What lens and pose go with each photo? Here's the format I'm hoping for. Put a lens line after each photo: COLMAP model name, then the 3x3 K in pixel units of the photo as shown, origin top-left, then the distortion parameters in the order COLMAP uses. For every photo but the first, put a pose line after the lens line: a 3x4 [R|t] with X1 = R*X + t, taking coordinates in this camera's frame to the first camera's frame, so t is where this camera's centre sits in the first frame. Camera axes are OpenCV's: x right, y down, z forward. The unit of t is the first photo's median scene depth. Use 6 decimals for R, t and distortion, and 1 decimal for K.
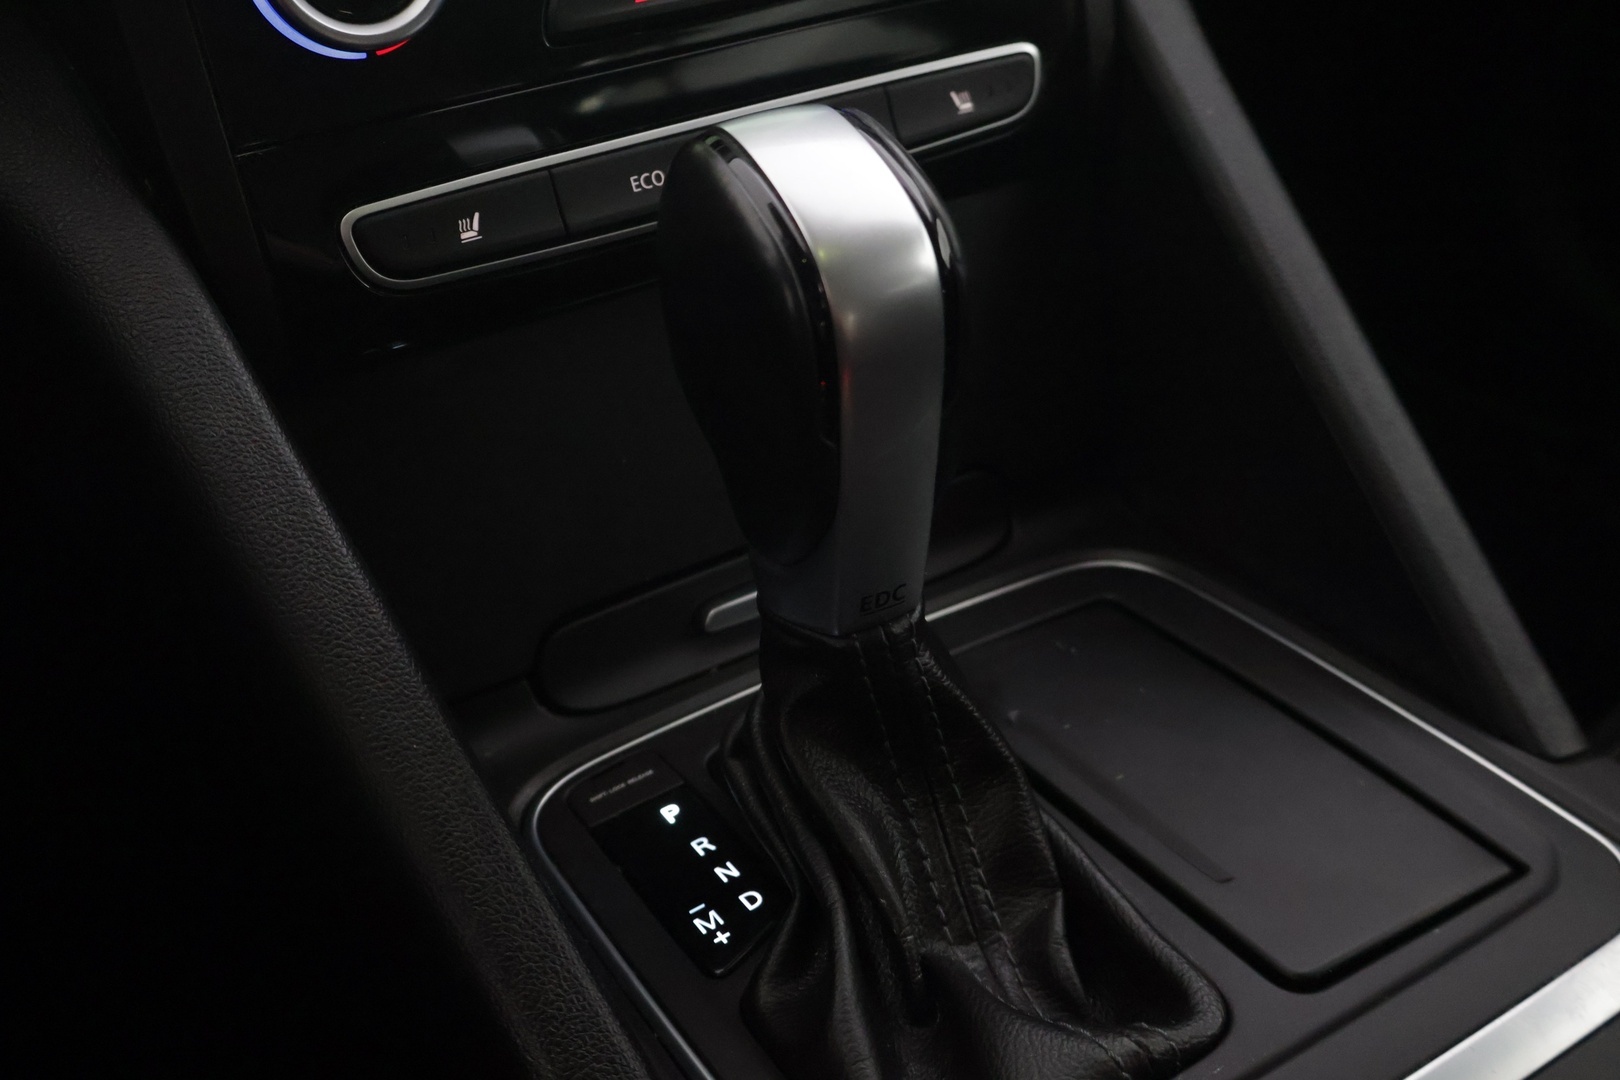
lens RADIAL K [[1669.2, 0, 819.2], [0, 1669.2, 538.7], [0, 0, 1]] dist [0.018342, 0.000000]
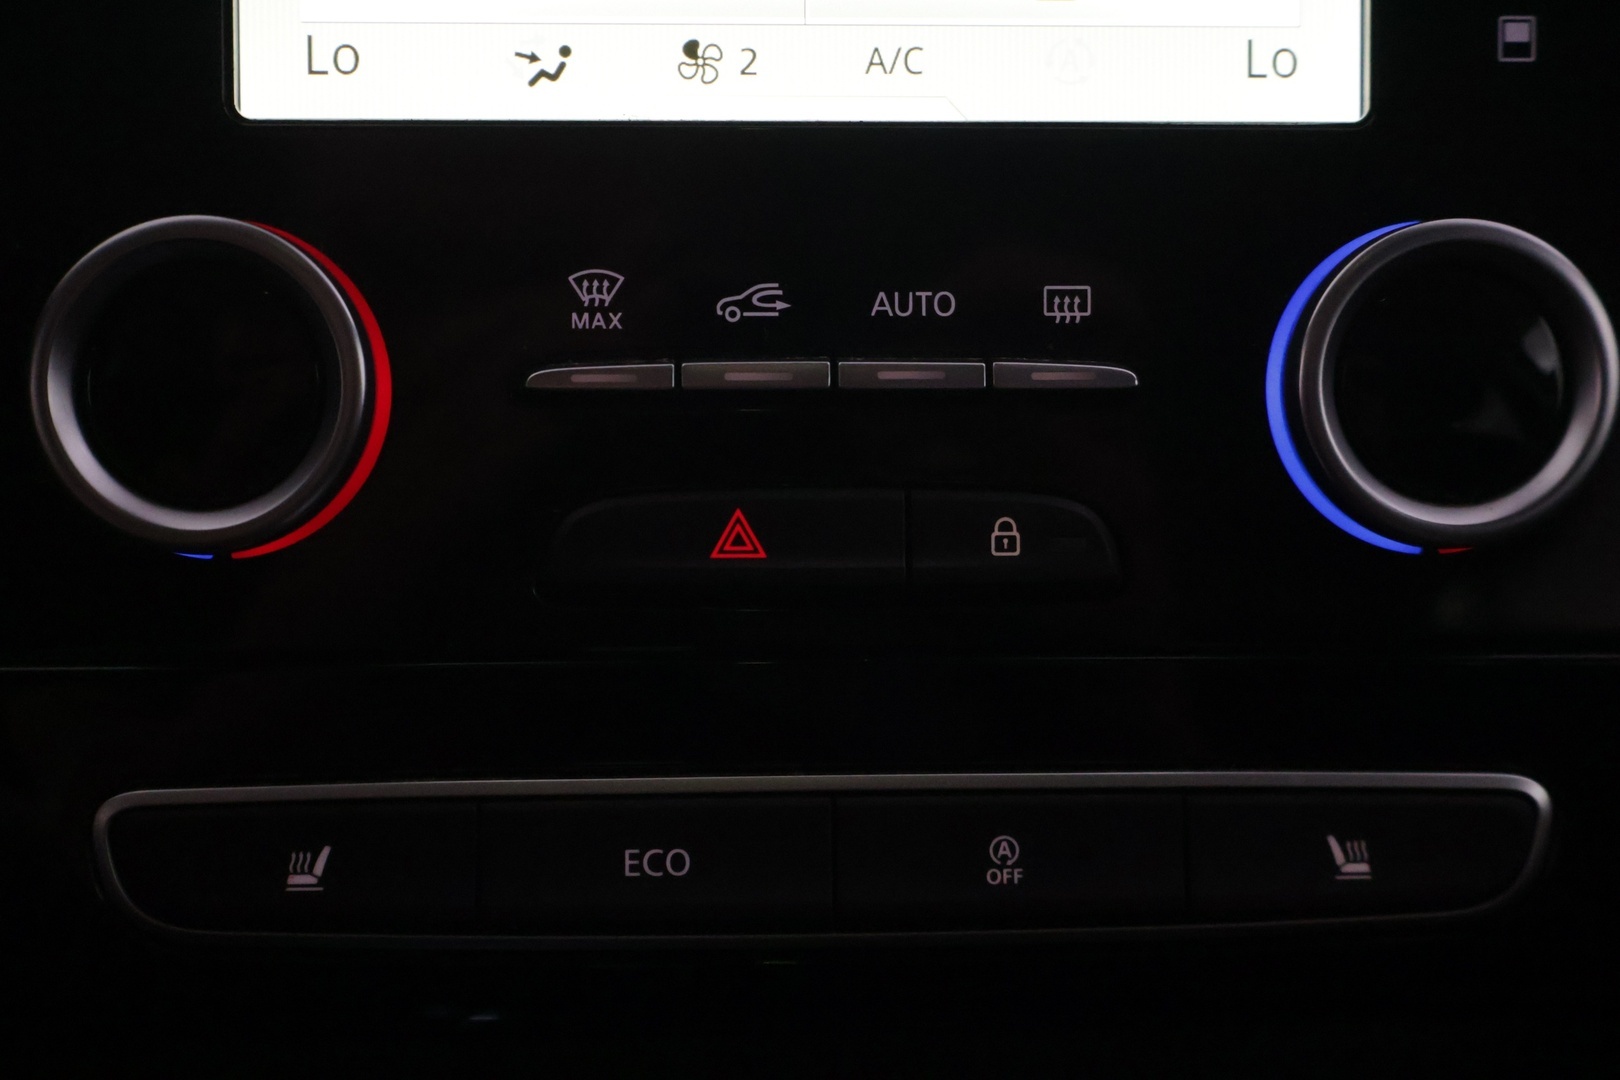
lens RADIAL K [[2062.0, 0, 811.1], [0, 2062.0, 541.8], [0, 0, 1]] dist [0.002098, 0.000000]
pose [[0.870863, 0.200785, -0.448647, 0.248784], [-0.307363, 0.934741, -0.178289, -0.229967], [0.383571, 0.293163, 0.875745, 0.438051]]
